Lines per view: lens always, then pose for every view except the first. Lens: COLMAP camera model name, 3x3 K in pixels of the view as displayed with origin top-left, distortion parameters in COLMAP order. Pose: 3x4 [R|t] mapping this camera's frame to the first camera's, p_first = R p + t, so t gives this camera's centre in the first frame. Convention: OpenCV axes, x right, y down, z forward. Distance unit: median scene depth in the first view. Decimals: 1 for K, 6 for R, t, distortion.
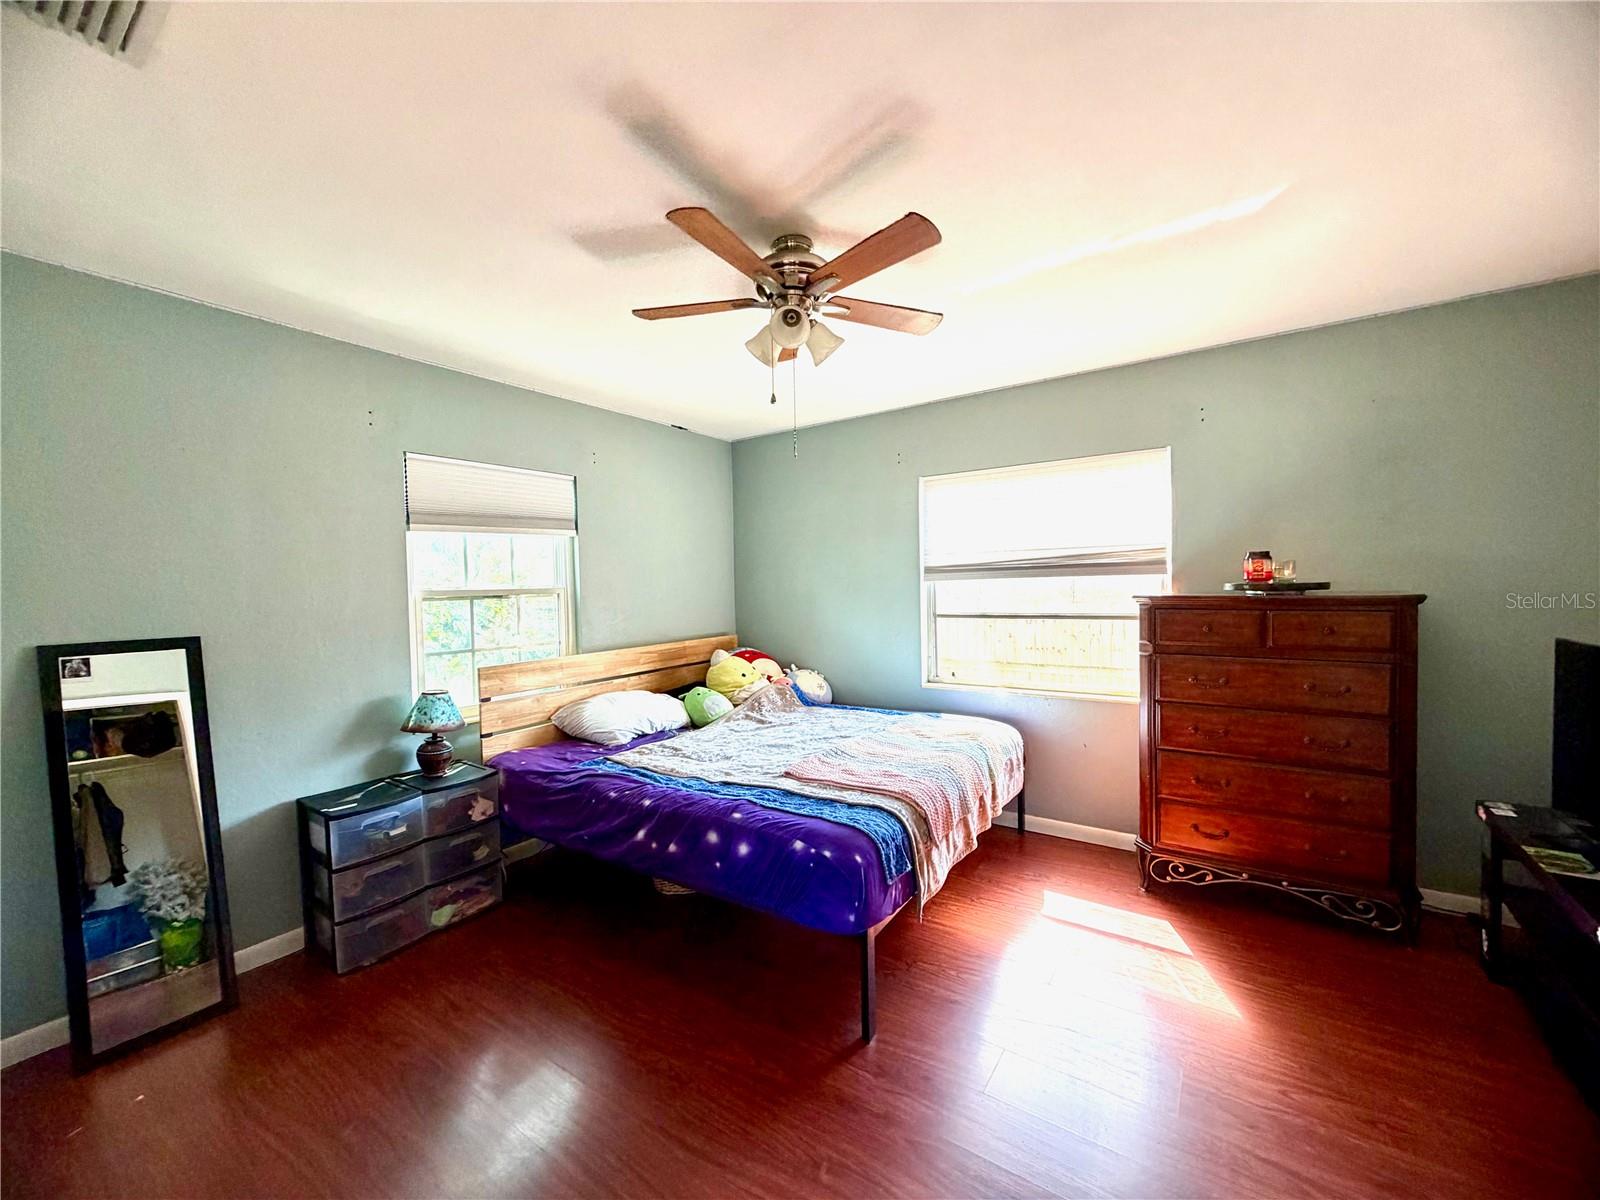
lens RADIAL K [[636.0, 0, 798.1], [0, 636.0, 607.8], [0, 0, 1]] dist [0.001885, 0.000218]
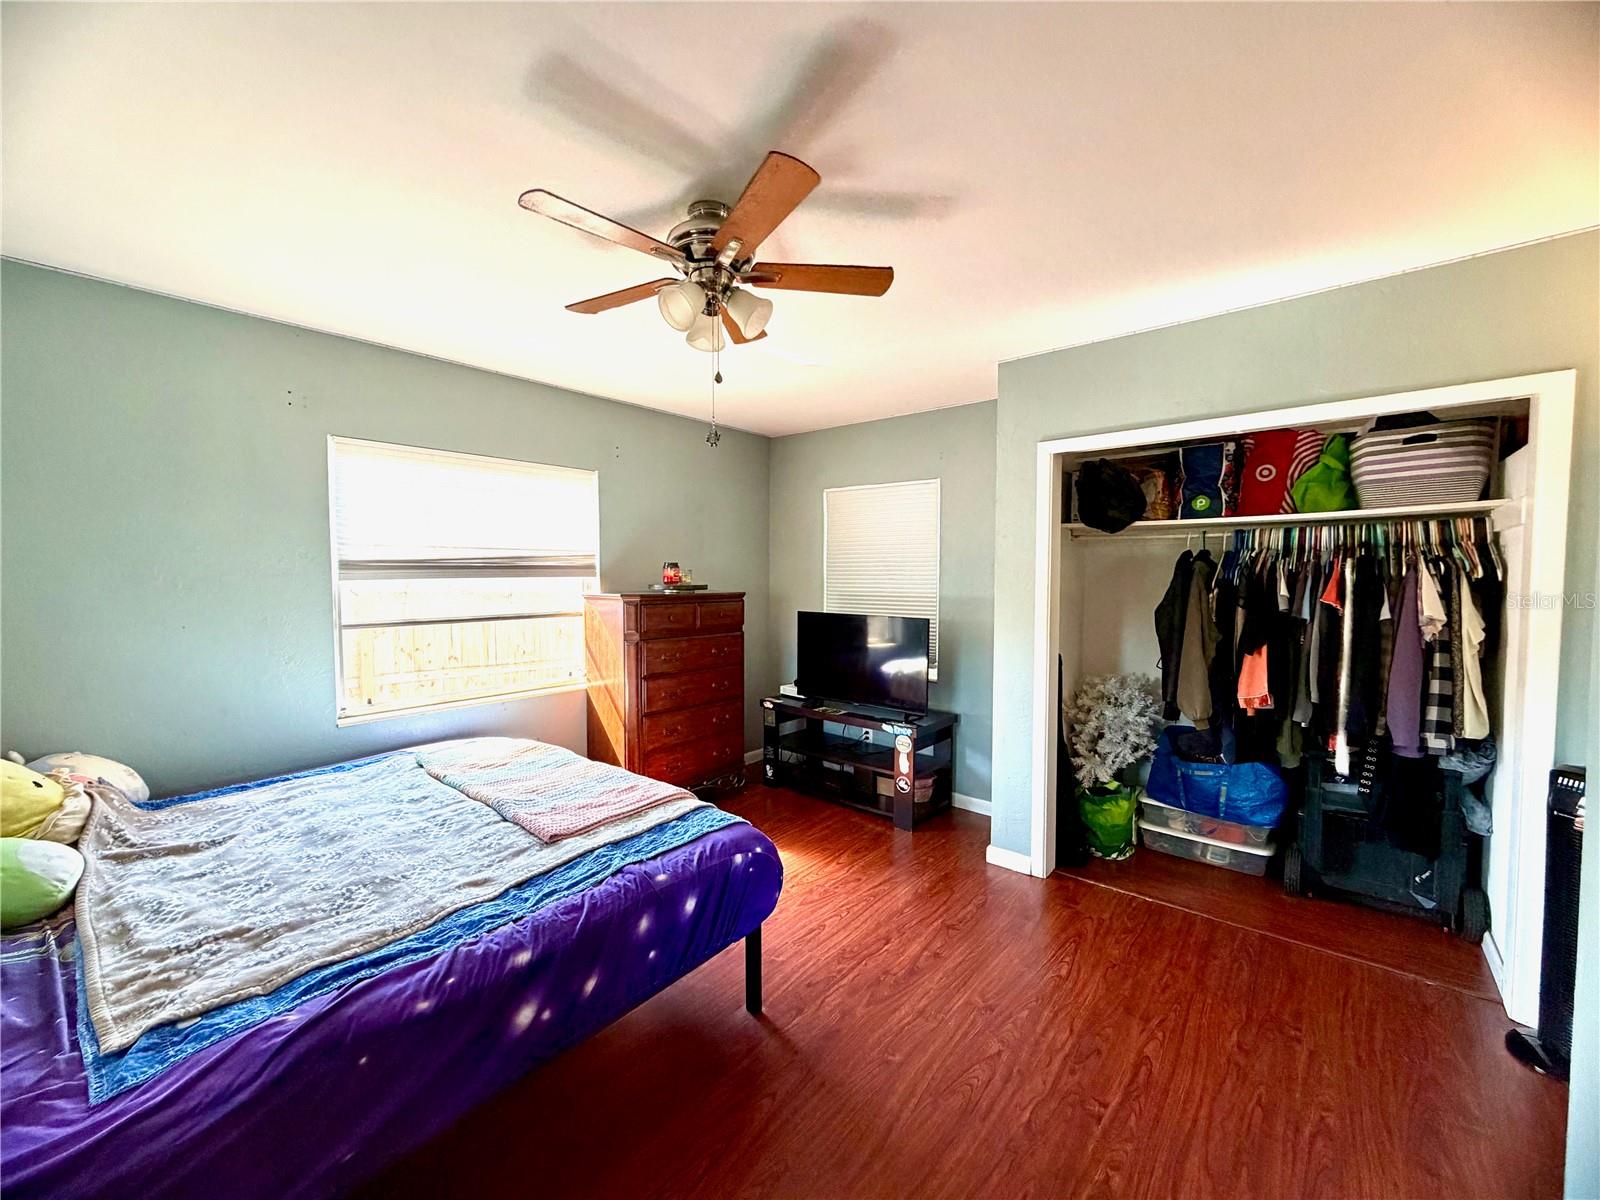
lens RADIAL K [[636.0, 0, 796.7], [0, 636.0, 598.4], [0, 0, 1]] dist [0.001885, 0.000218]
pose [[0.098986, -0.018827, 0.994911, -0.721762], [0.031874, 0.999368, 0.015740, -0.023784], [-0.994578, 0.030154, 0.099523, 0.621411]]
